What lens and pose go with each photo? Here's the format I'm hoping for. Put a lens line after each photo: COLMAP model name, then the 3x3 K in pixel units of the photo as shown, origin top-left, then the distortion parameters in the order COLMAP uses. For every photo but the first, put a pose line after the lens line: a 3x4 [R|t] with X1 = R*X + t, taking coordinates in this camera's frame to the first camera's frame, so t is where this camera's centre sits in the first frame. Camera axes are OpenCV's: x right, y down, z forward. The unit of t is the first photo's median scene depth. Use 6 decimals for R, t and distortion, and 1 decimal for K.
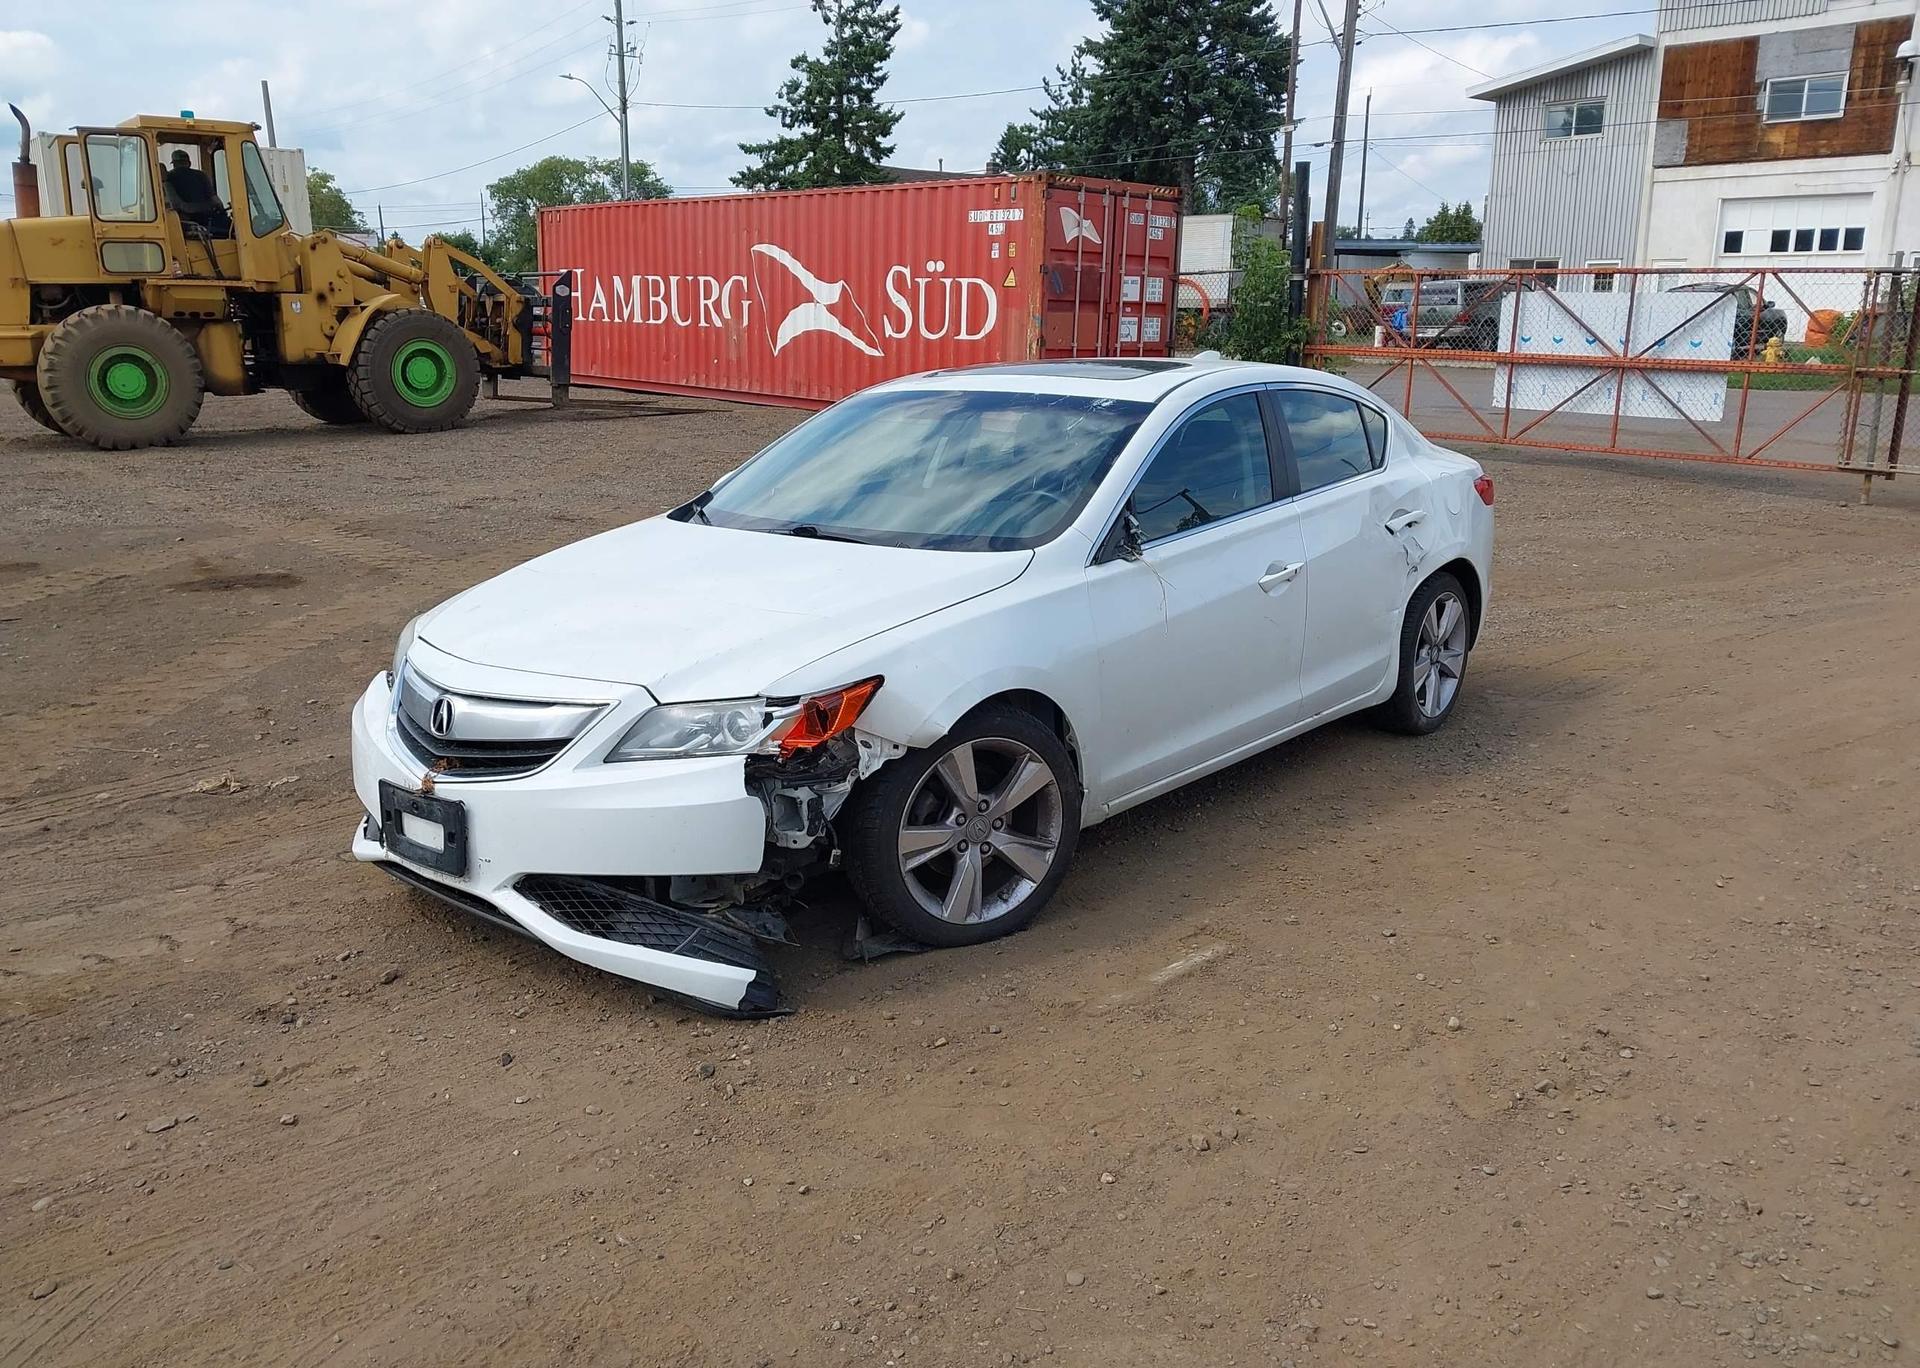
lens RADIAL K [[1513.1, 0, 960.4], [0, 1513.1, 677.1], [0, 0, 1]] dist [0.024442, -0.027851]
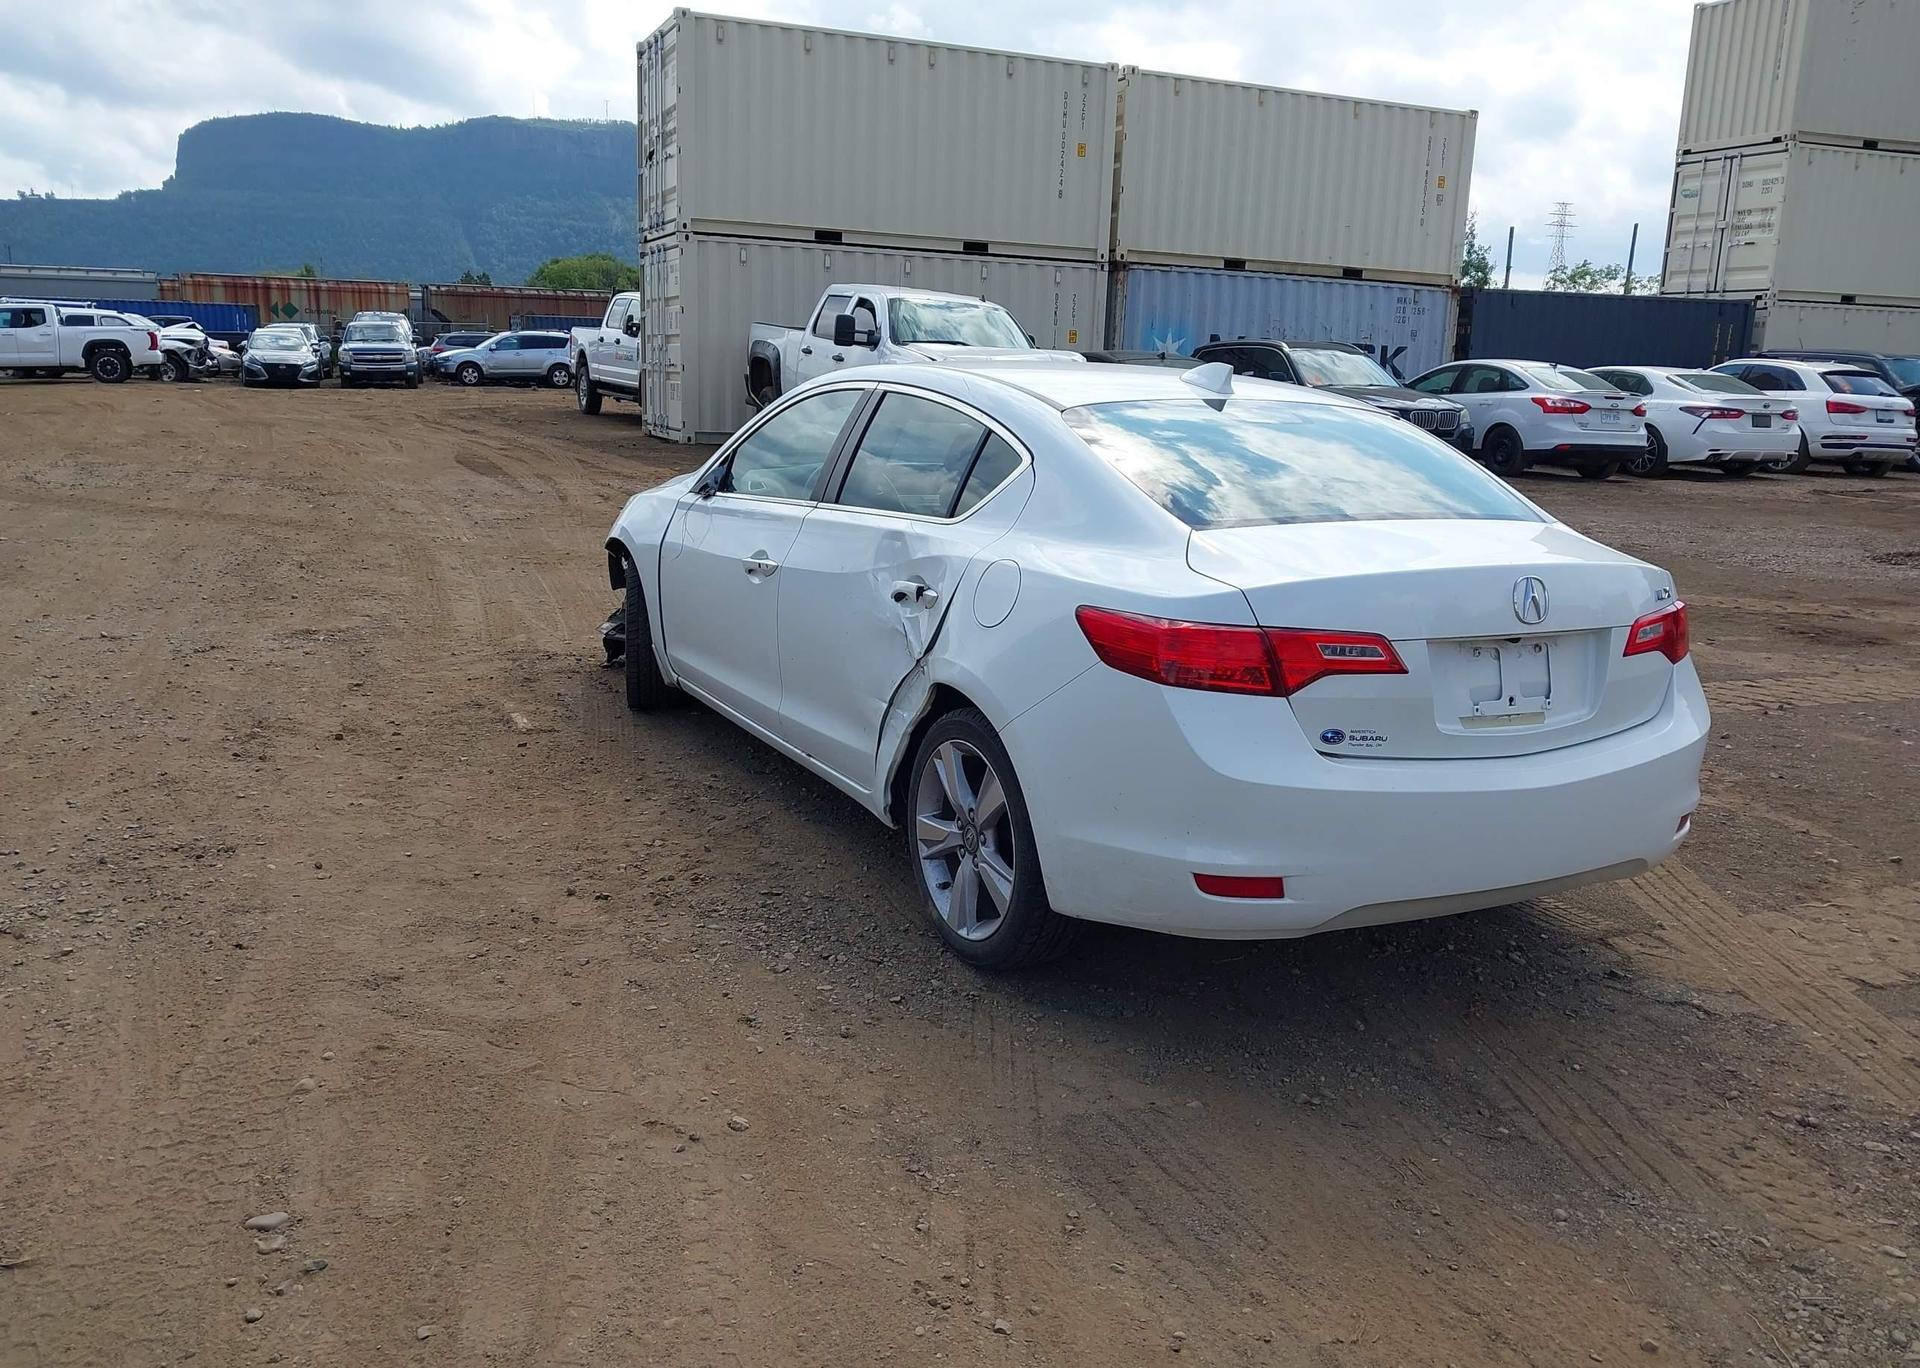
lens RADIAL K [[1513.1, 0, 948.4], [0, 1513.1, 699.4], [0, 0, 1]] dist [0.024442, -0.027851]
pose [[-0.372608, 0.195490, -0.907164, 0.334620], [-0.247514, 0.921210, 0.300181, -0.097017], [0.894371, 0.336386, -0.294864, 0.445790]]
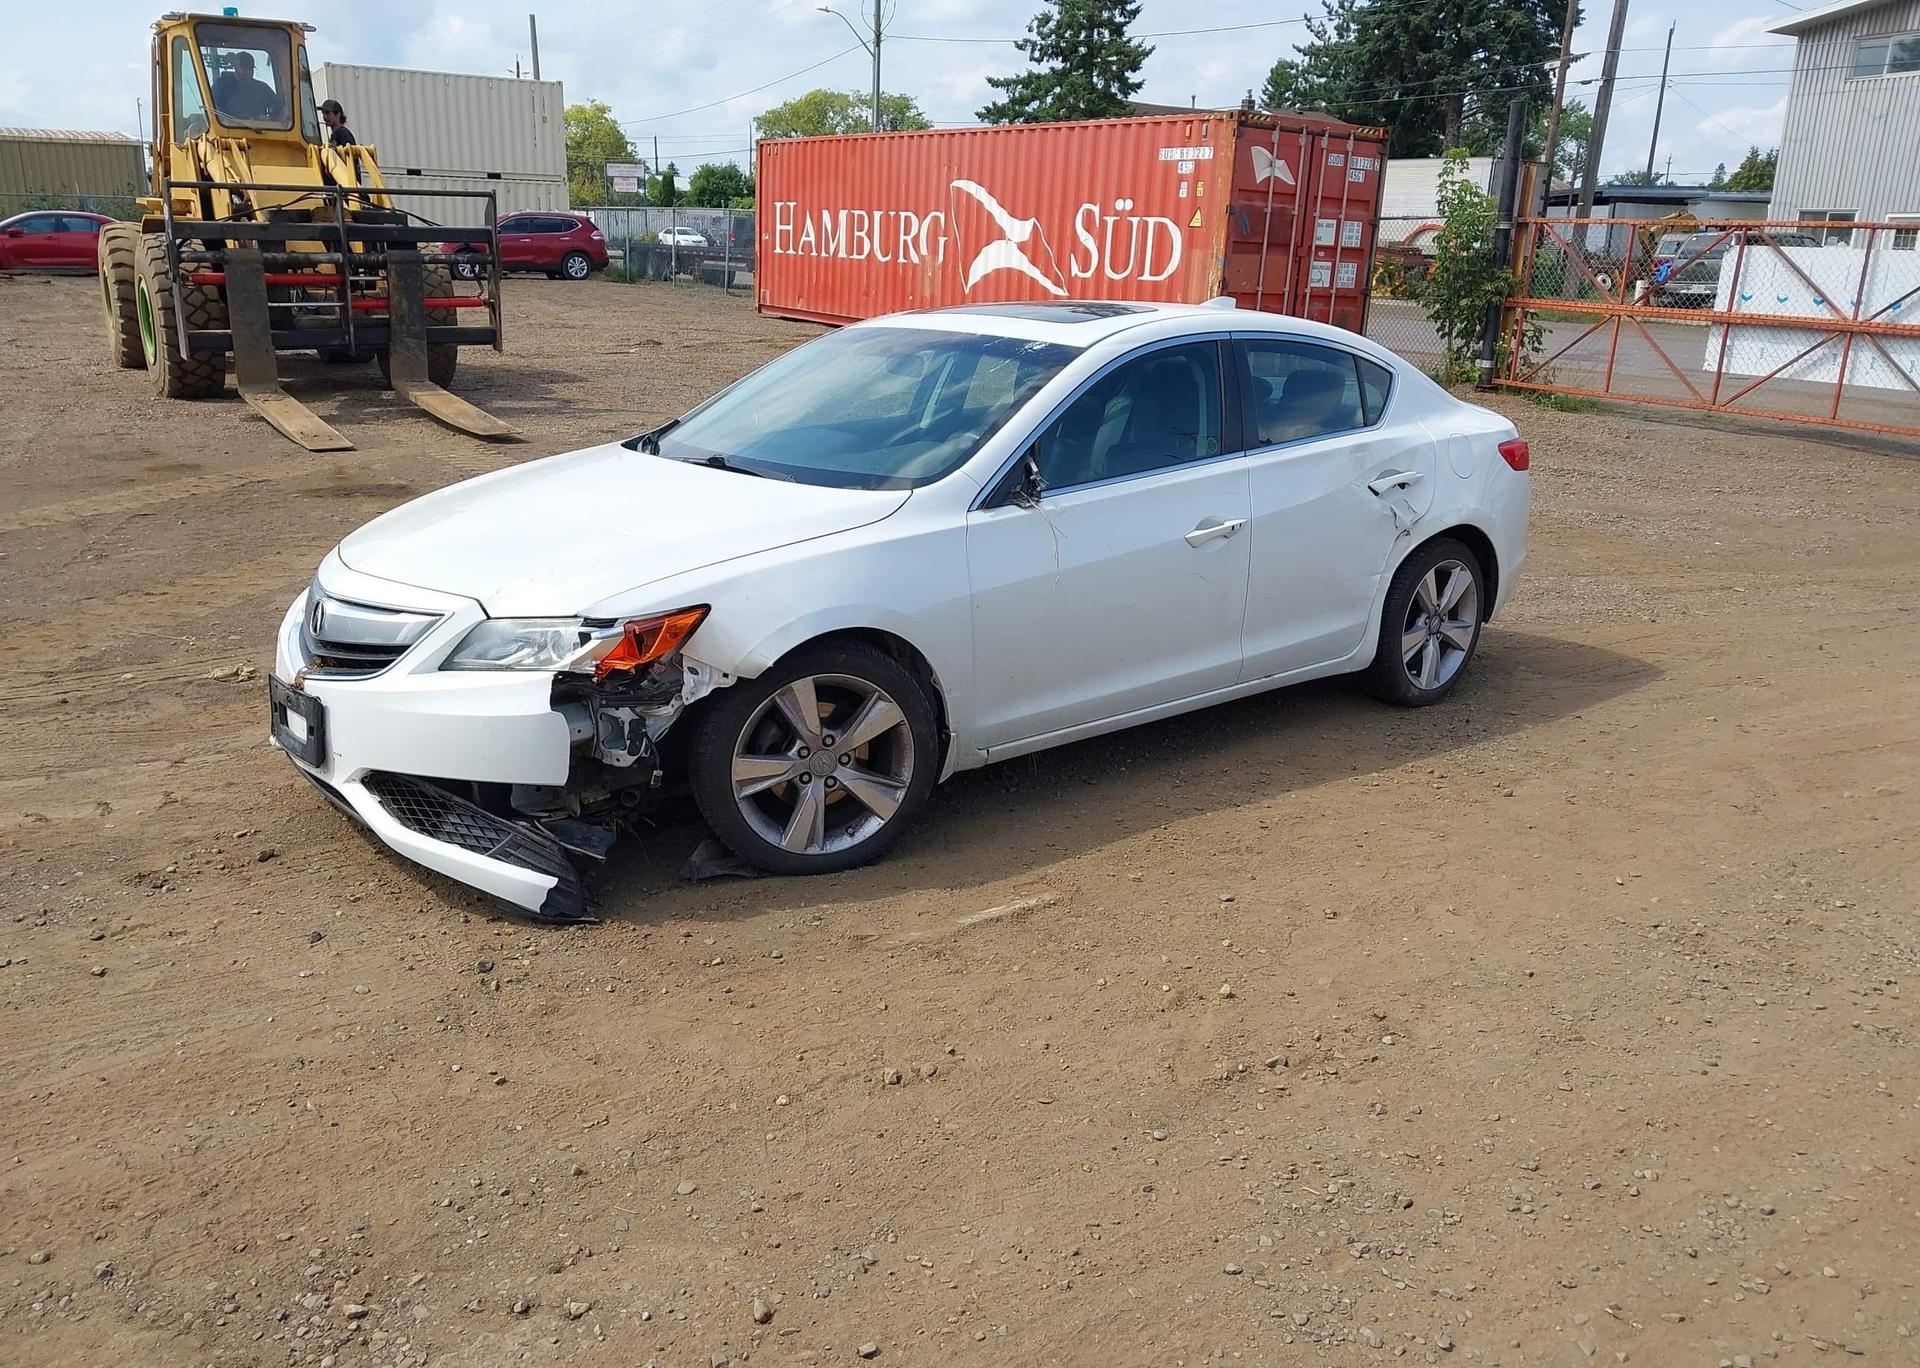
lens RADIAL K [[1513.1, 0, 963.1], [0, 1513.1, 685.8], [0, 0, 1]] dist [0.024442, -0.027851]
pose [[0.986086, 0.067835, -0.151763, 0.064260], [-0.061313, 0.996999, 0.047259, -0.001225], [0.154513, -0.037296, 0.987286, 0.002500]]
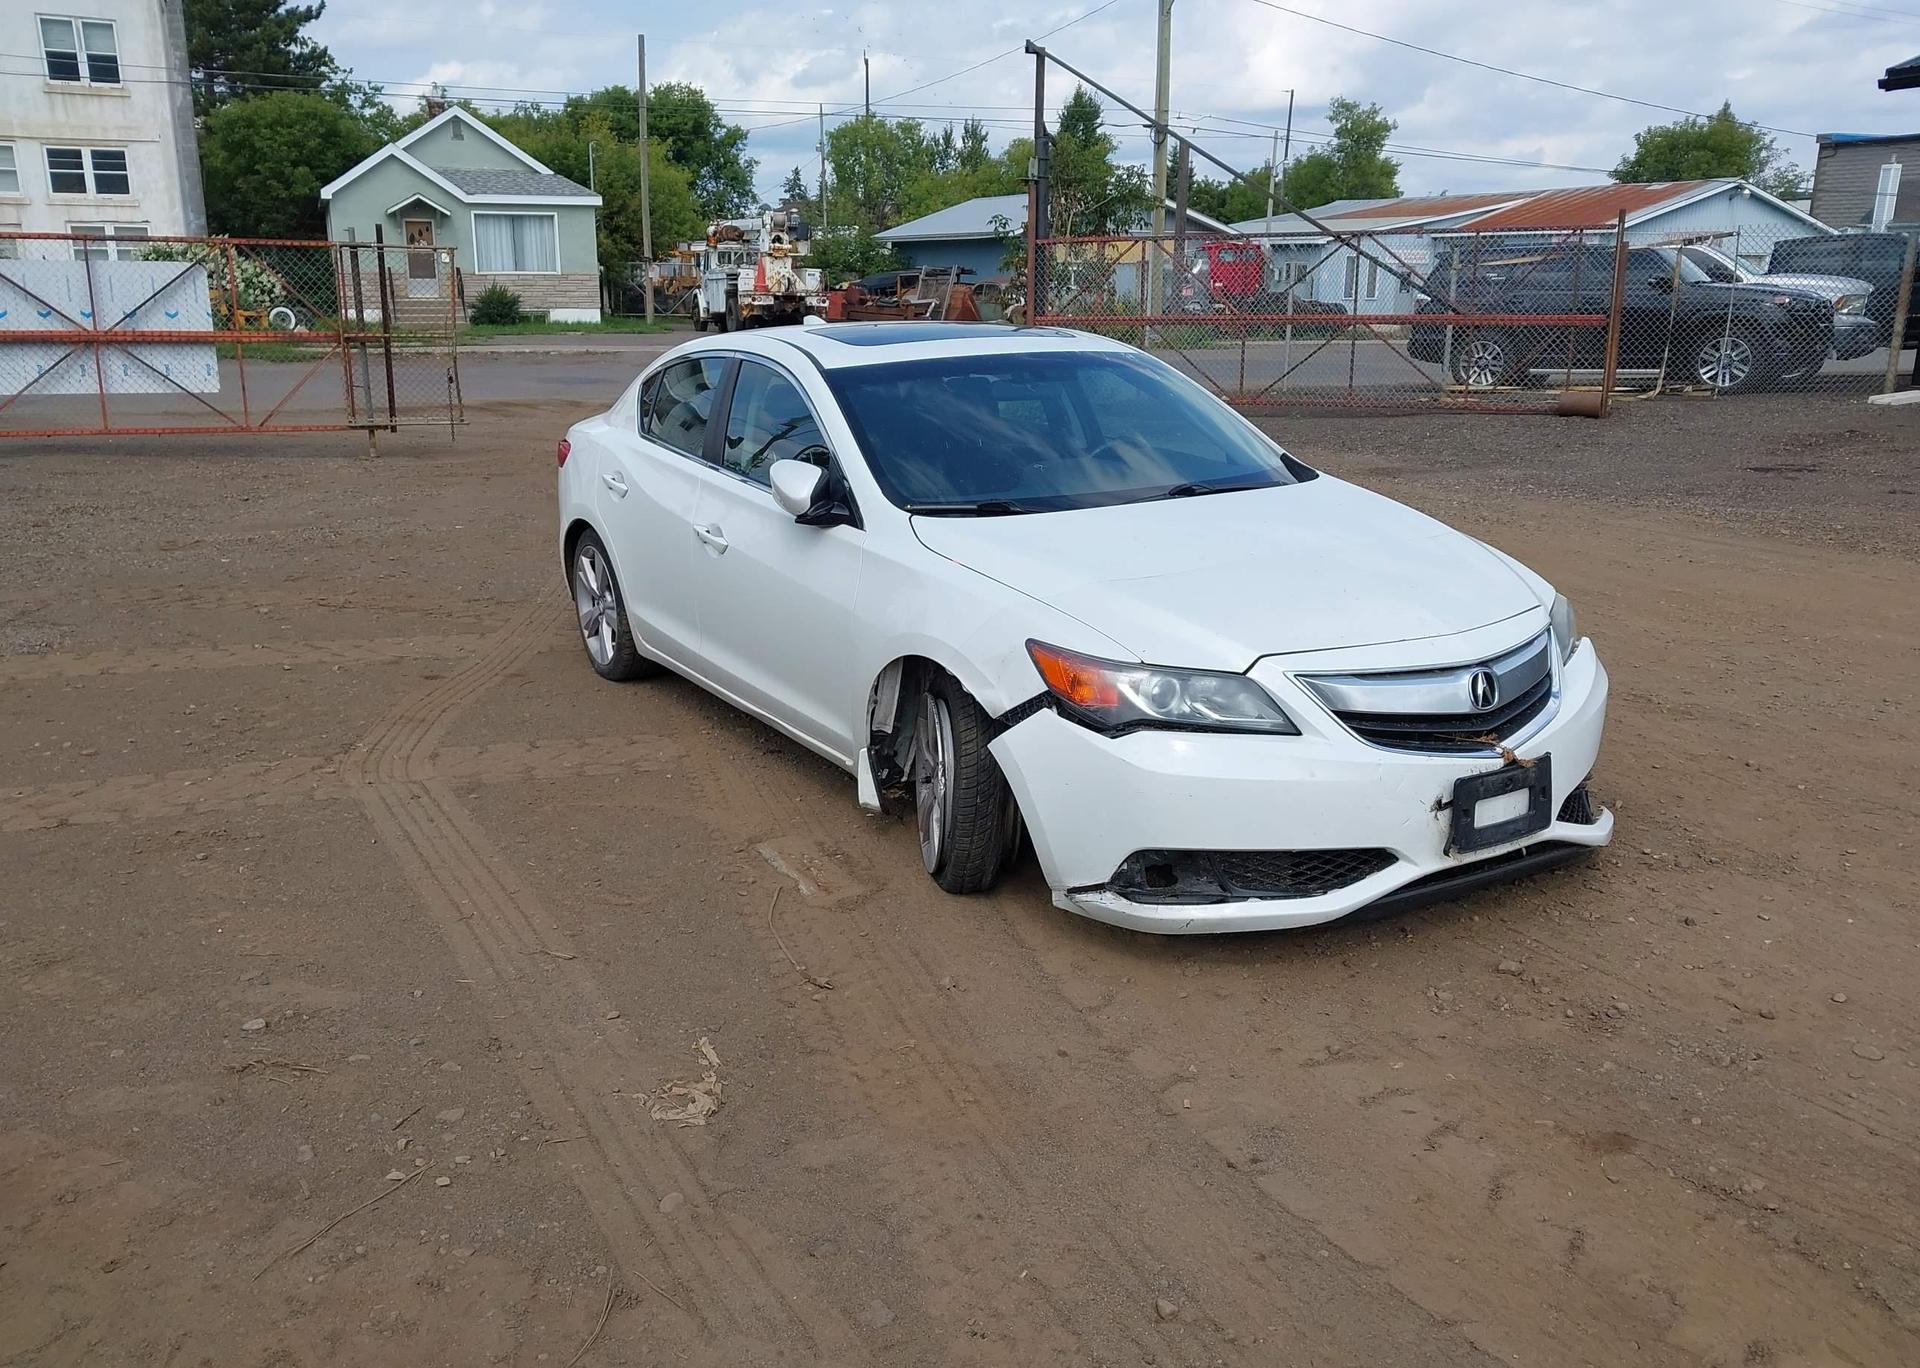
lens RADIAL K [[1513.1, 0, 956.5], [0, 1513.1, 679.3], [0, 0, 1]] dist [0.024442, -0.027851]
pose [[0.317679, -0.239664, 0.917410, -0.312987], [0.223410, 0.959209, 0.173221, -0.052384], [-0.921503, 0.149929, 0.358264, 0.225292]]
